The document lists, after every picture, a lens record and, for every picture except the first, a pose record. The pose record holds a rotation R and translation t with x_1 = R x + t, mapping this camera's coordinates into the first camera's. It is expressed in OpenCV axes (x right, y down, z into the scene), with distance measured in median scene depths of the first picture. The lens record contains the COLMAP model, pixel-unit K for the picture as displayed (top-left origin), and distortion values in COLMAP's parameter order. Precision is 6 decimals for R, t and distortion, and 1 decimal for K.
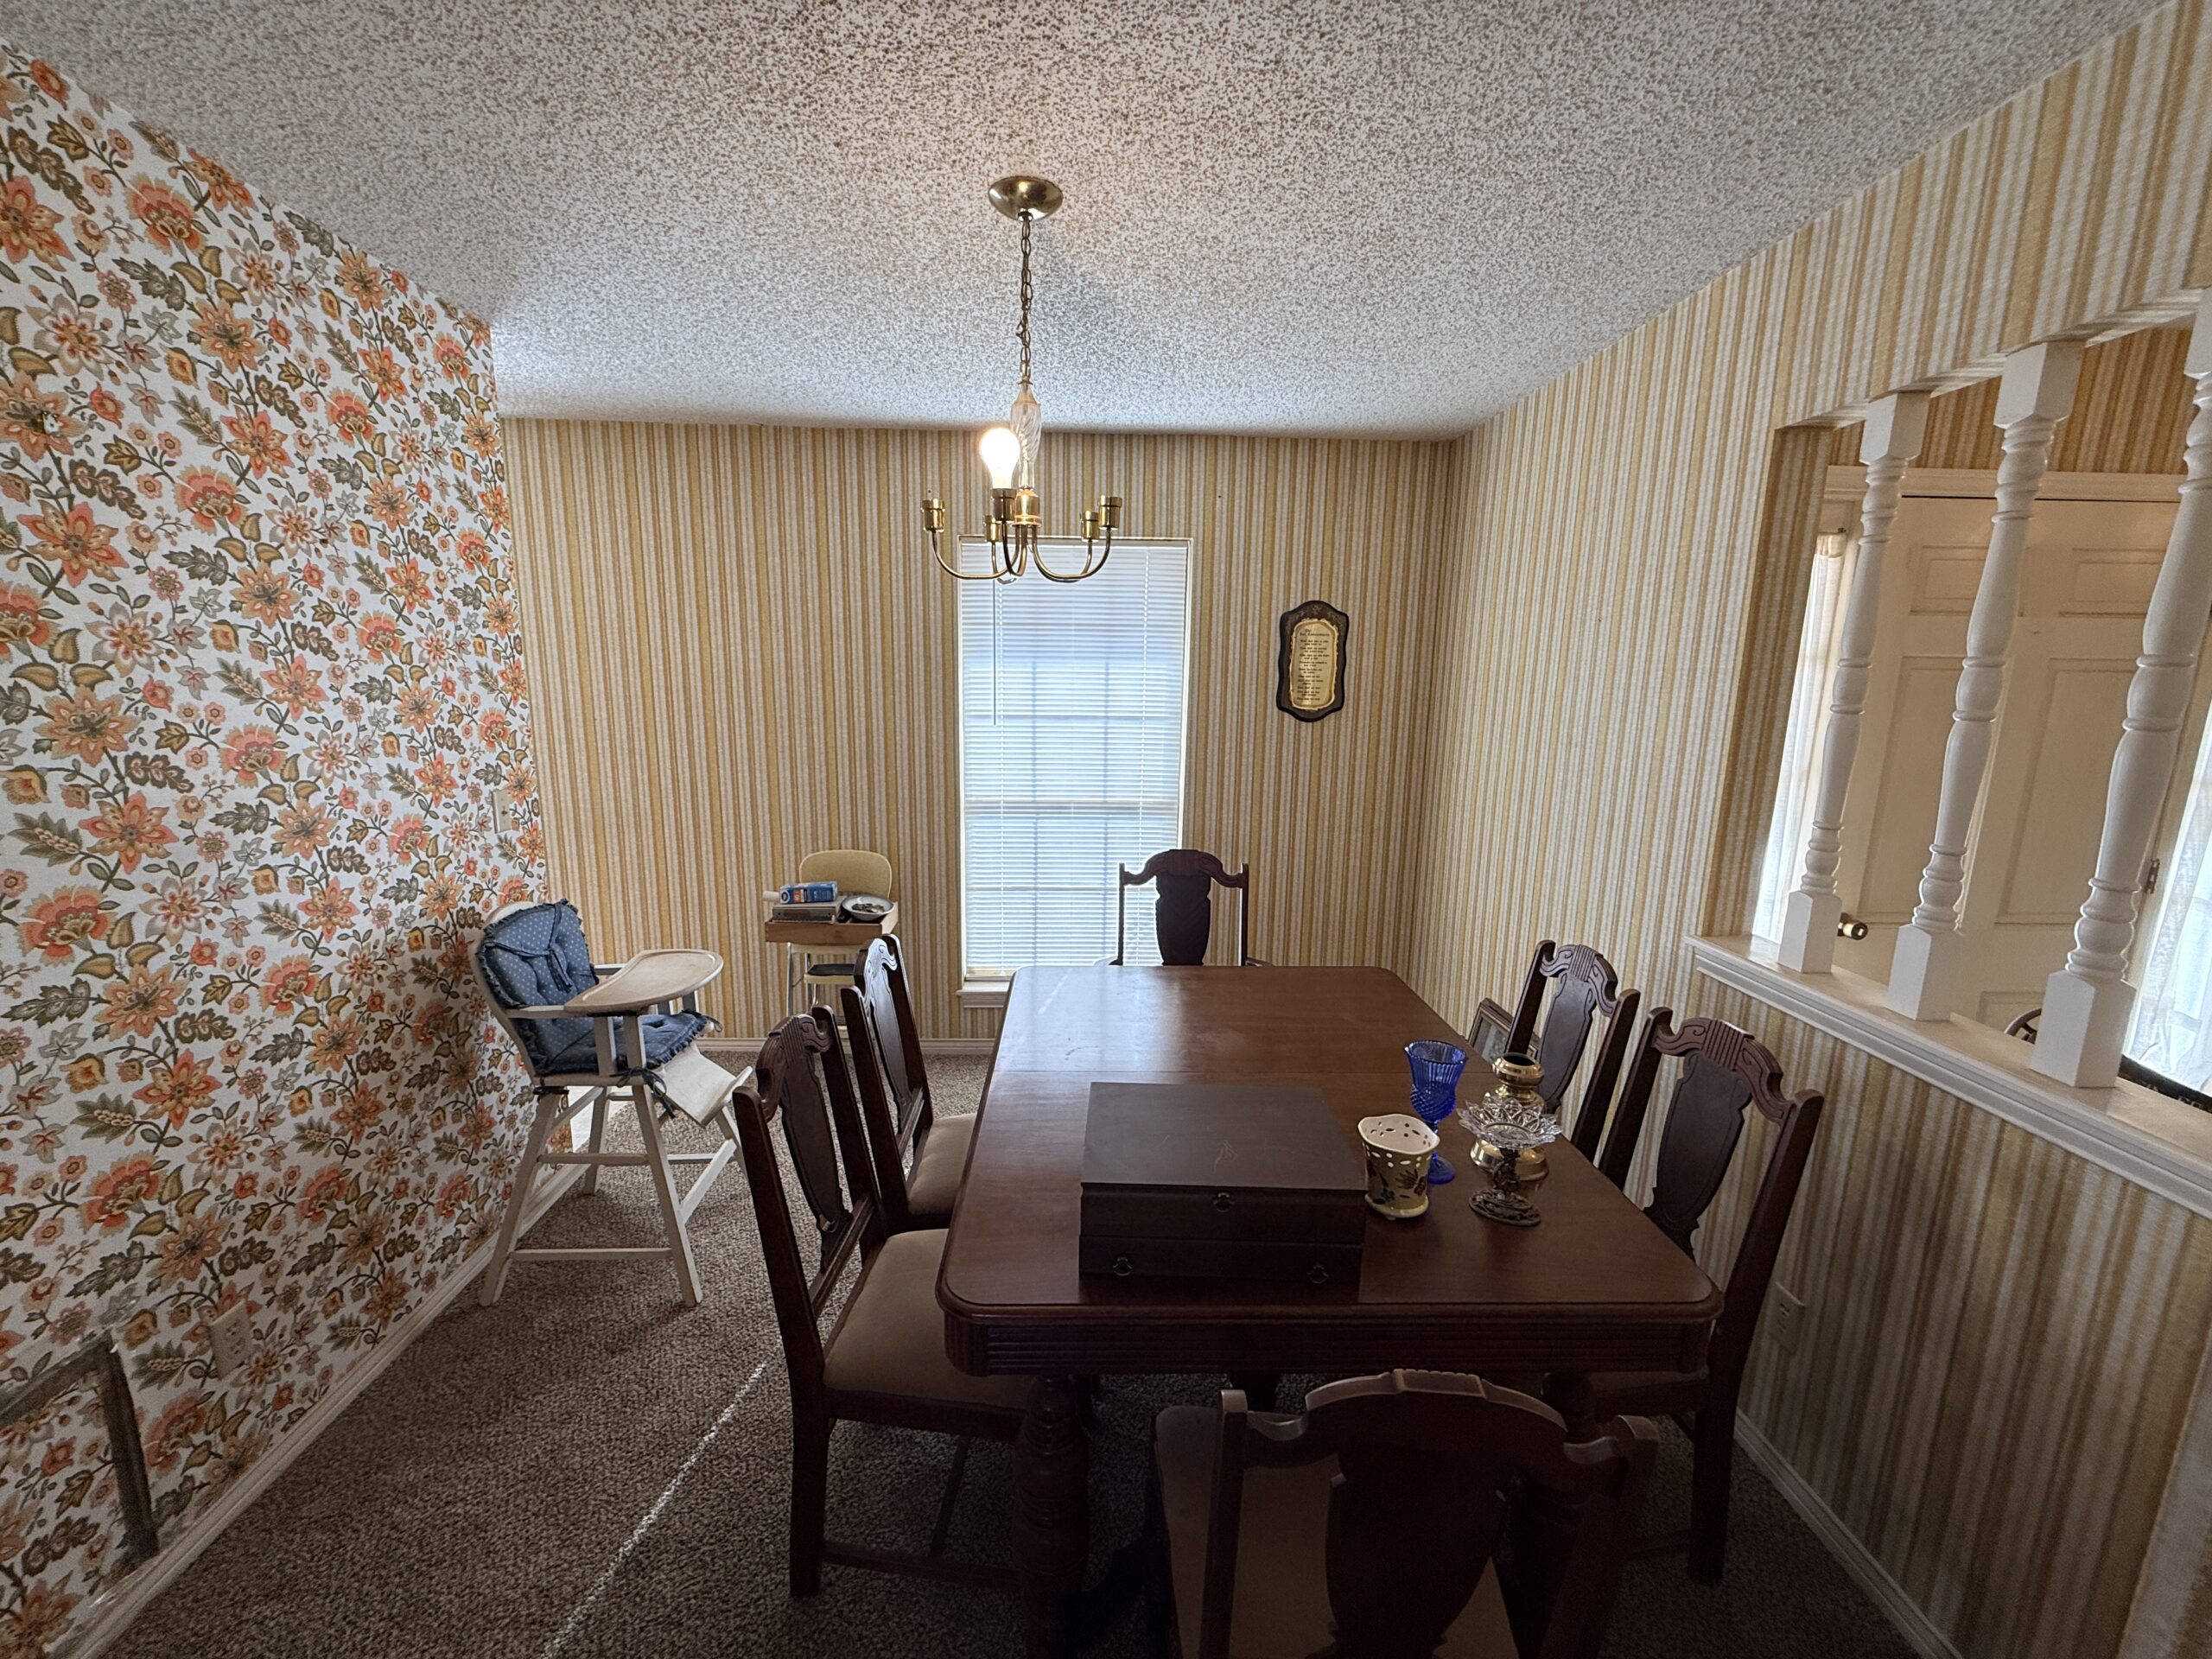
lens RADIAL K [[883.5, 0, 1104.0], [0, 883.5, 830.4], [0, 0, 1]] dist [0.002052, -0.000250]
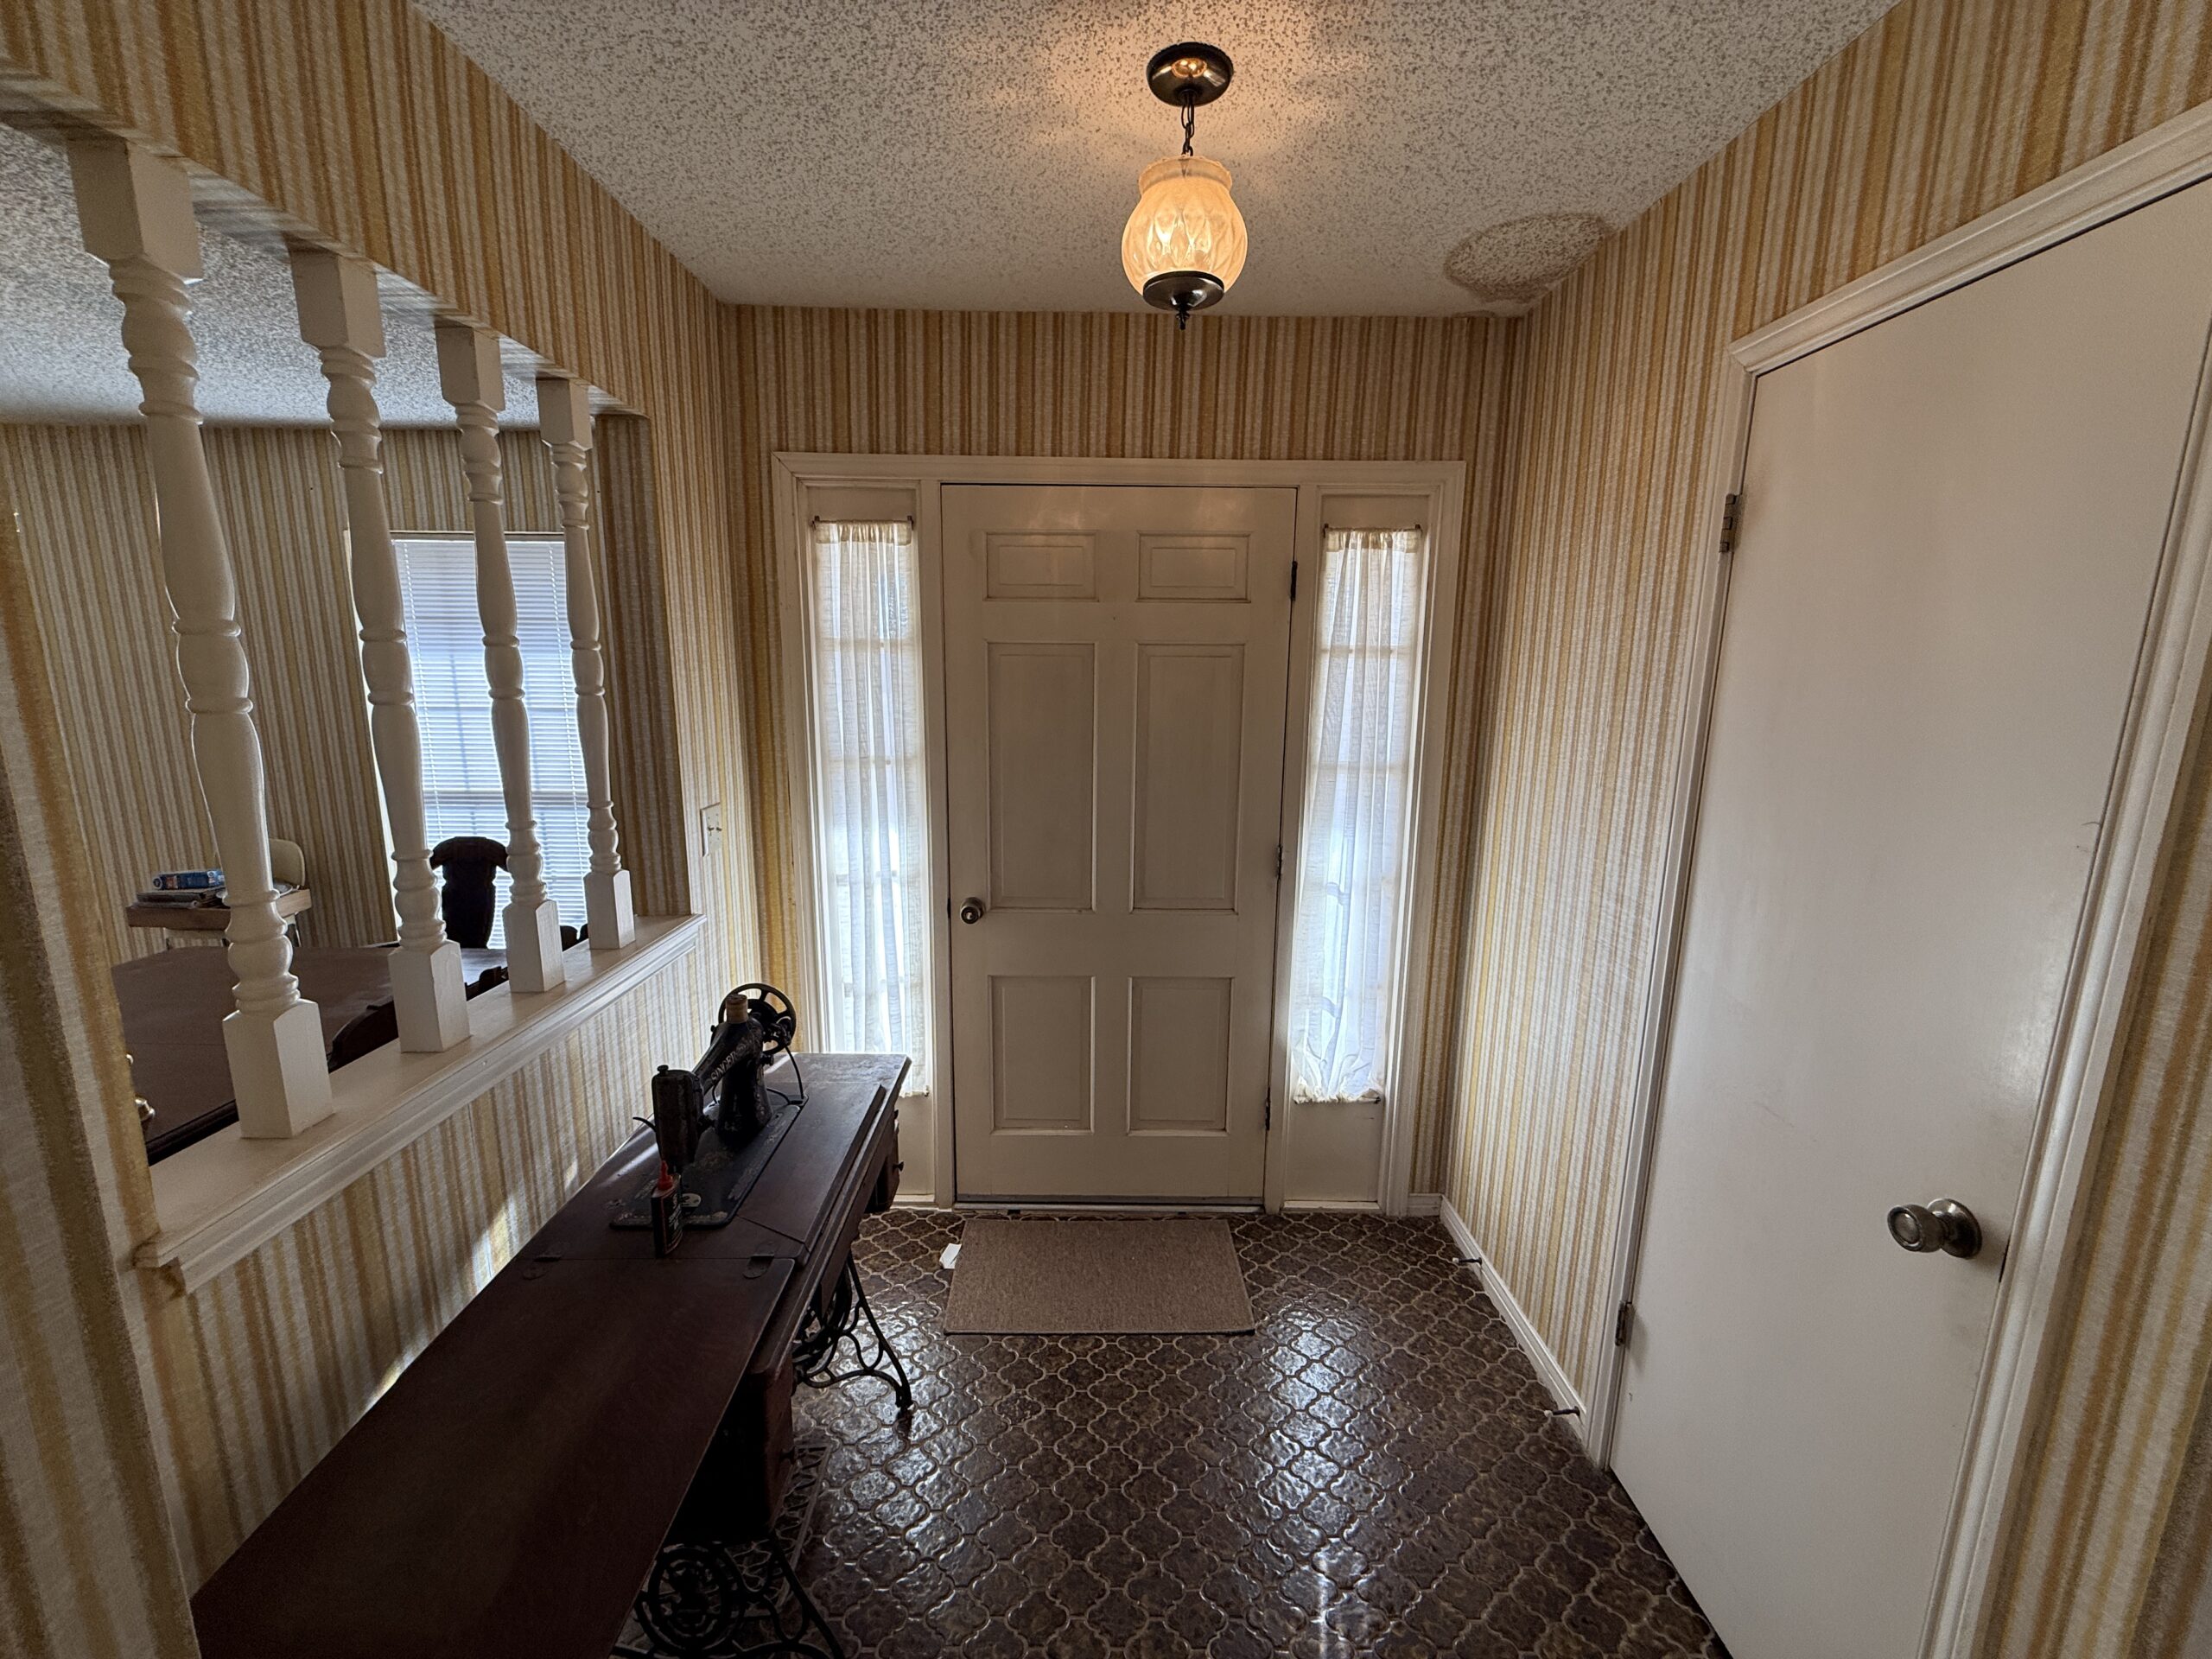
lens RADIAL K [[883.5, 0, 1100.2], [0, 883.5, 836.7], [0, 0, 1]] dist [0.002052, -0.000250]
pose [[0.999666, 0.003960, -0.025530, 0.842217], [-0.004058, 0.999985, -0.003787, 0.022788], [0.025515, 0.003890, 0.999667, -0.000407]]
